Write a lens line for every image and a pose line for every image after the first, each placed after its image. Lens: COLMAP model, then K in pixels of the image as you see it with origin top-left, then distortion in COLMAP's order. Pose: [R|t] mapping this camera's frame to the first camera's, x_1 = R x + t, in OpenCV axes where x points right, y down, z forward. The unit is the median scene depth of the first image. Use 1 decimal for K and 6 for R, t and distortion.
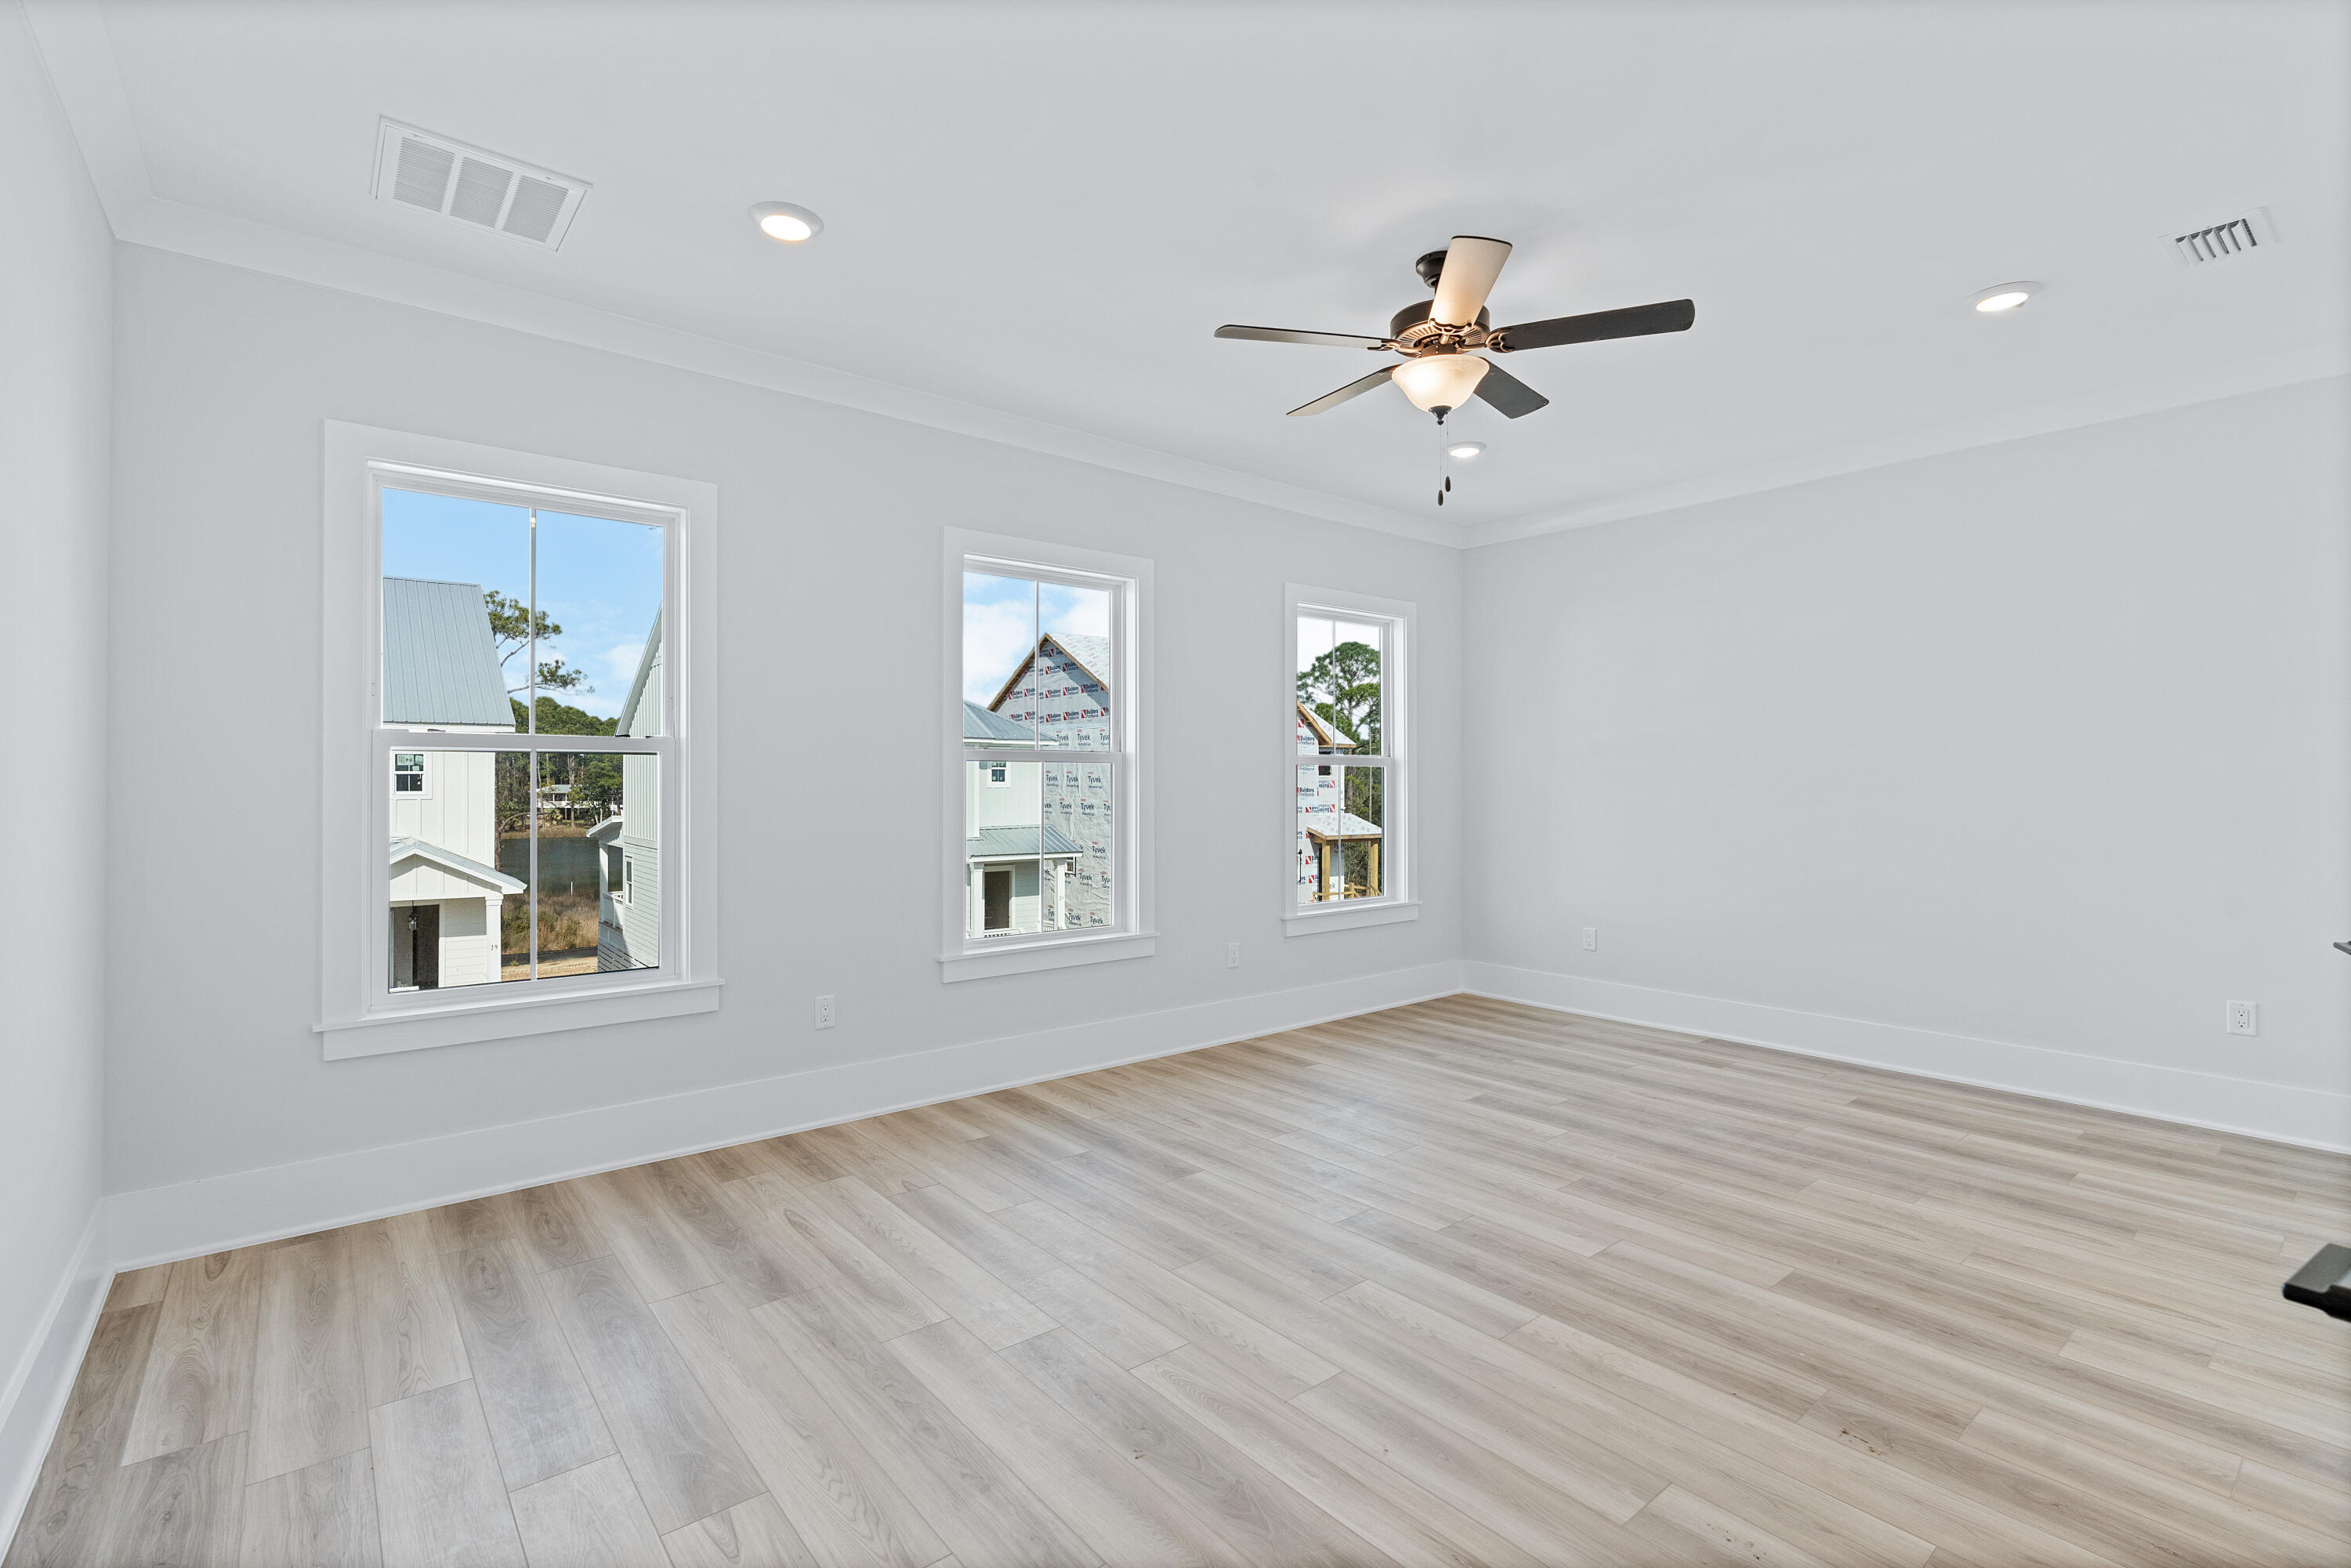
lens RADIAL K [[1062.1, 0, 1182.6], [0, 1062.1, 773.1], [0, 0, 1]] dist [-0.002247, 0.000209]
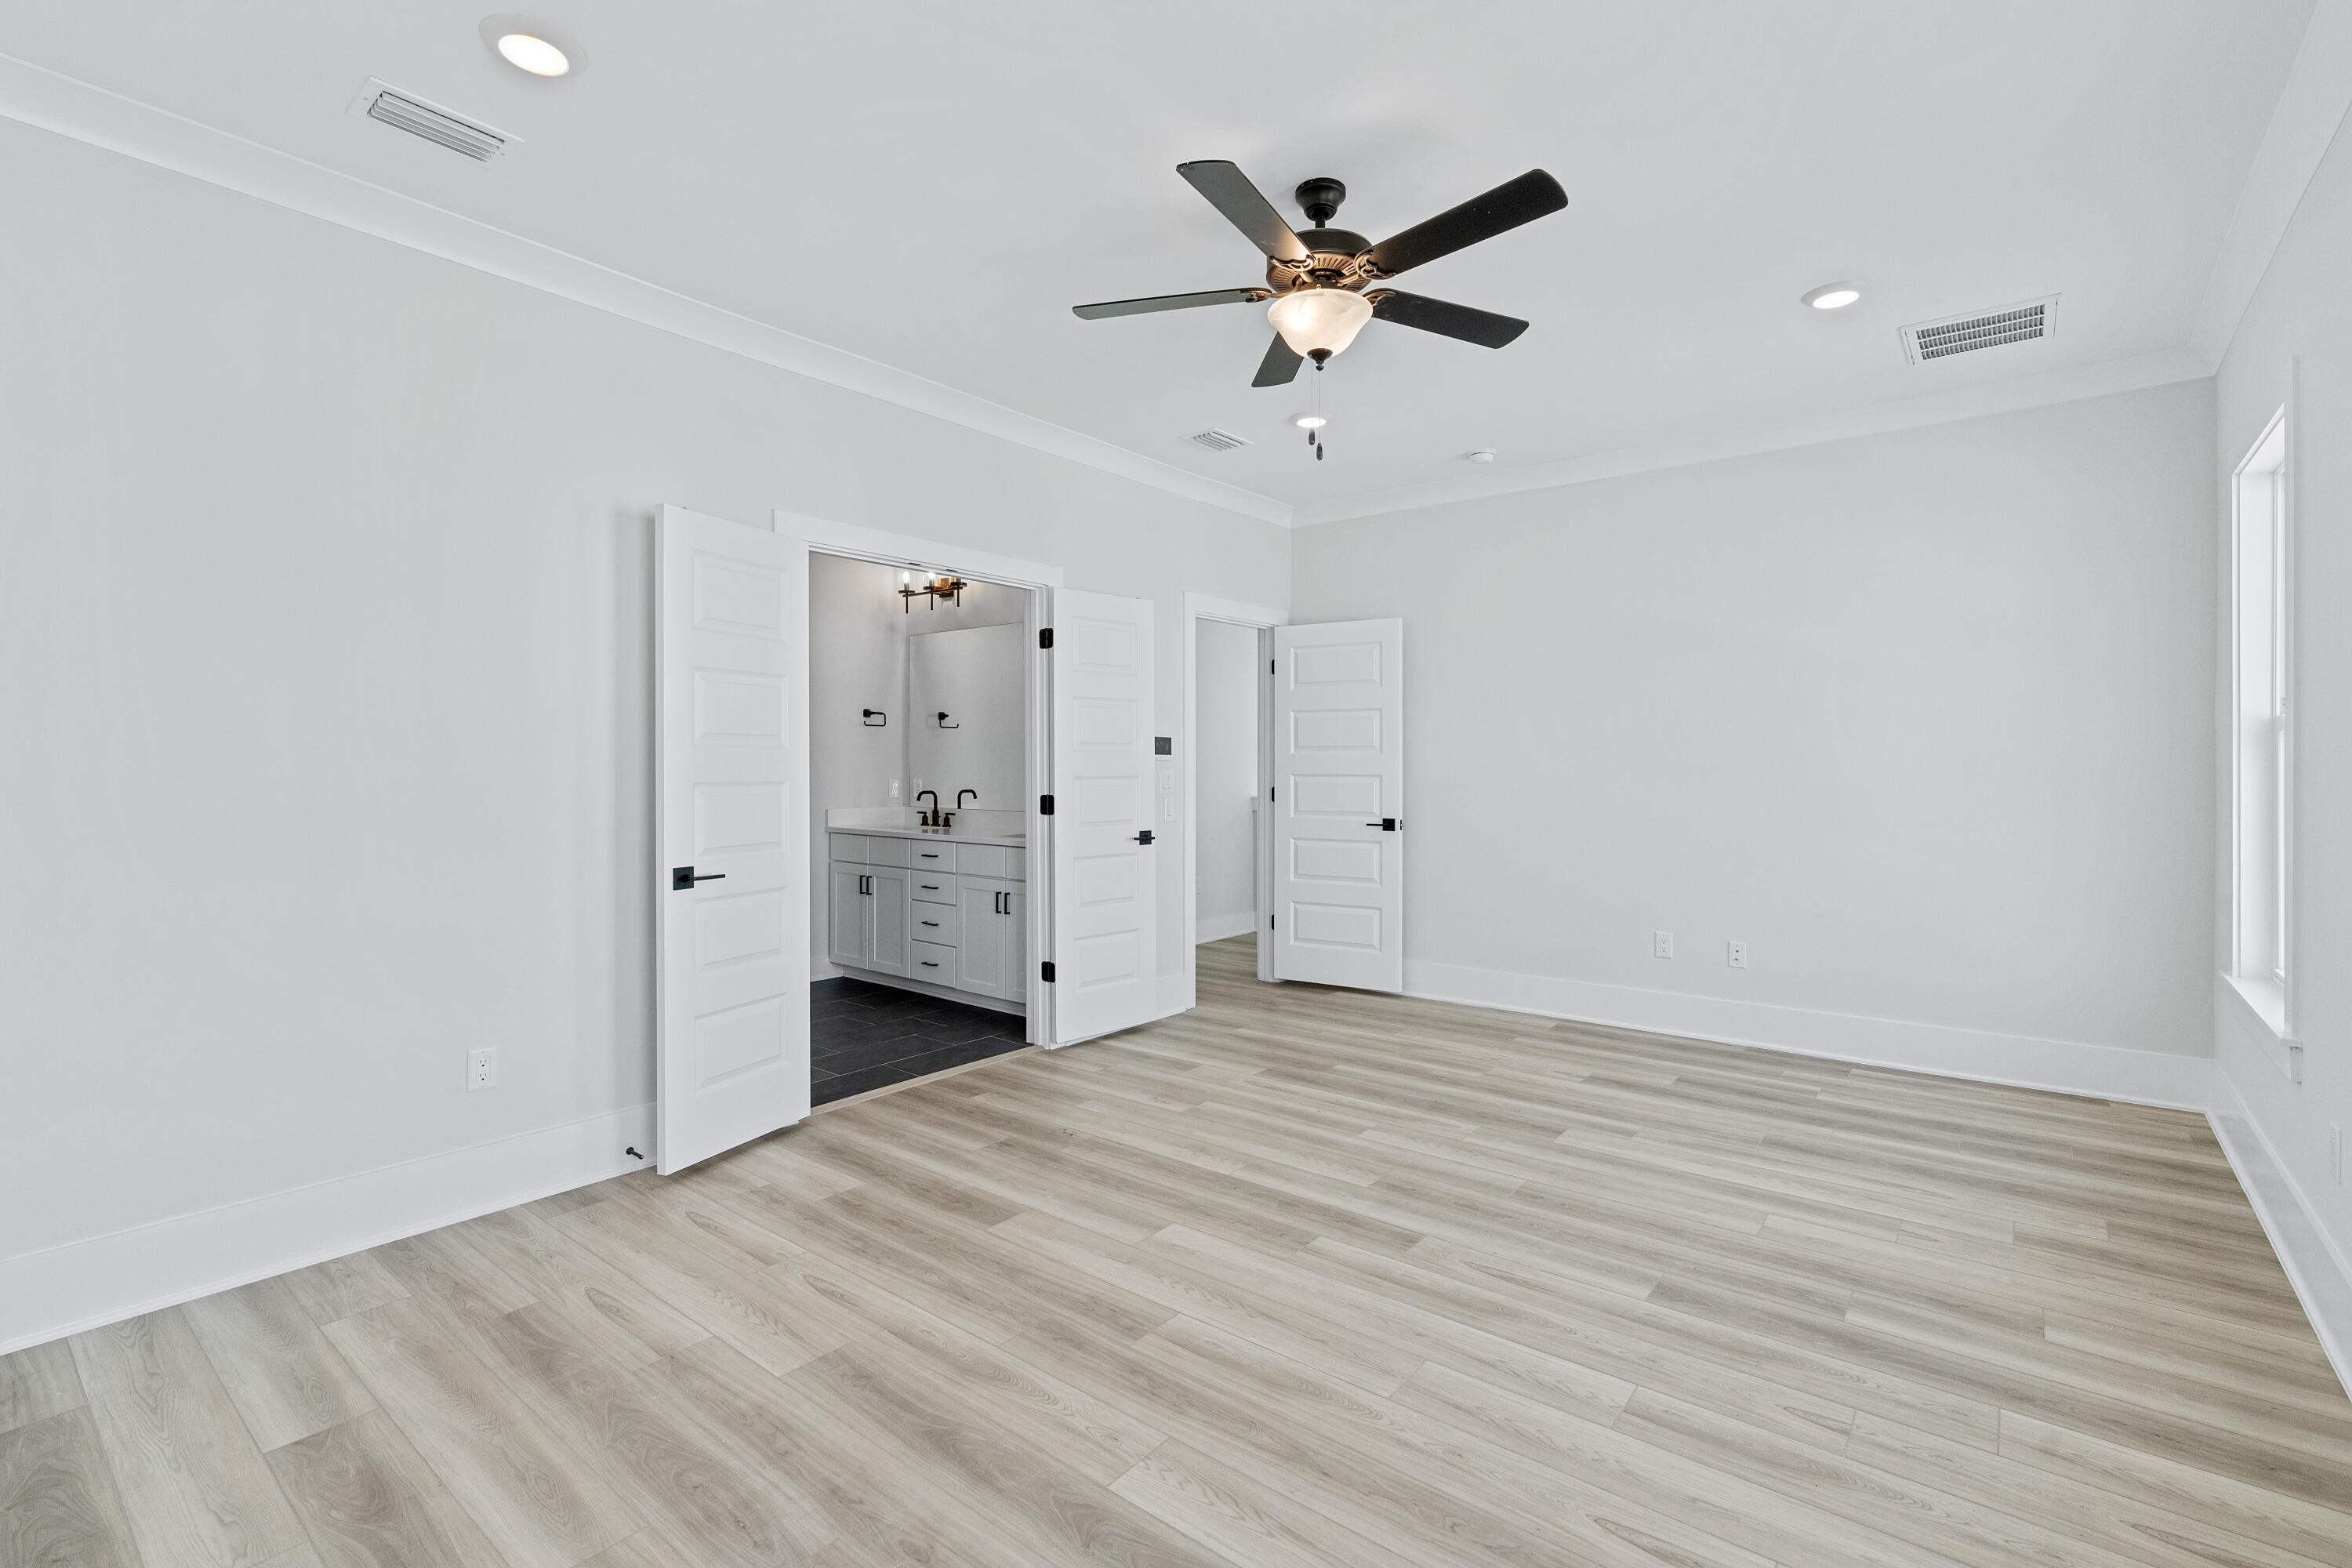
lens RADIAL K [[1062.6, 0, 1183.1], [0, 1062.6, 773.1], [0, 0, 1]] dist [-0.002247, 0.000209]
pose [[-0.979715, 0.000963, -0.200394, 0.552383], [0.000285, 0.999994, 0.003413, 0.011799], [0.200397, 0.003287, -0.979709, 1.913215]]
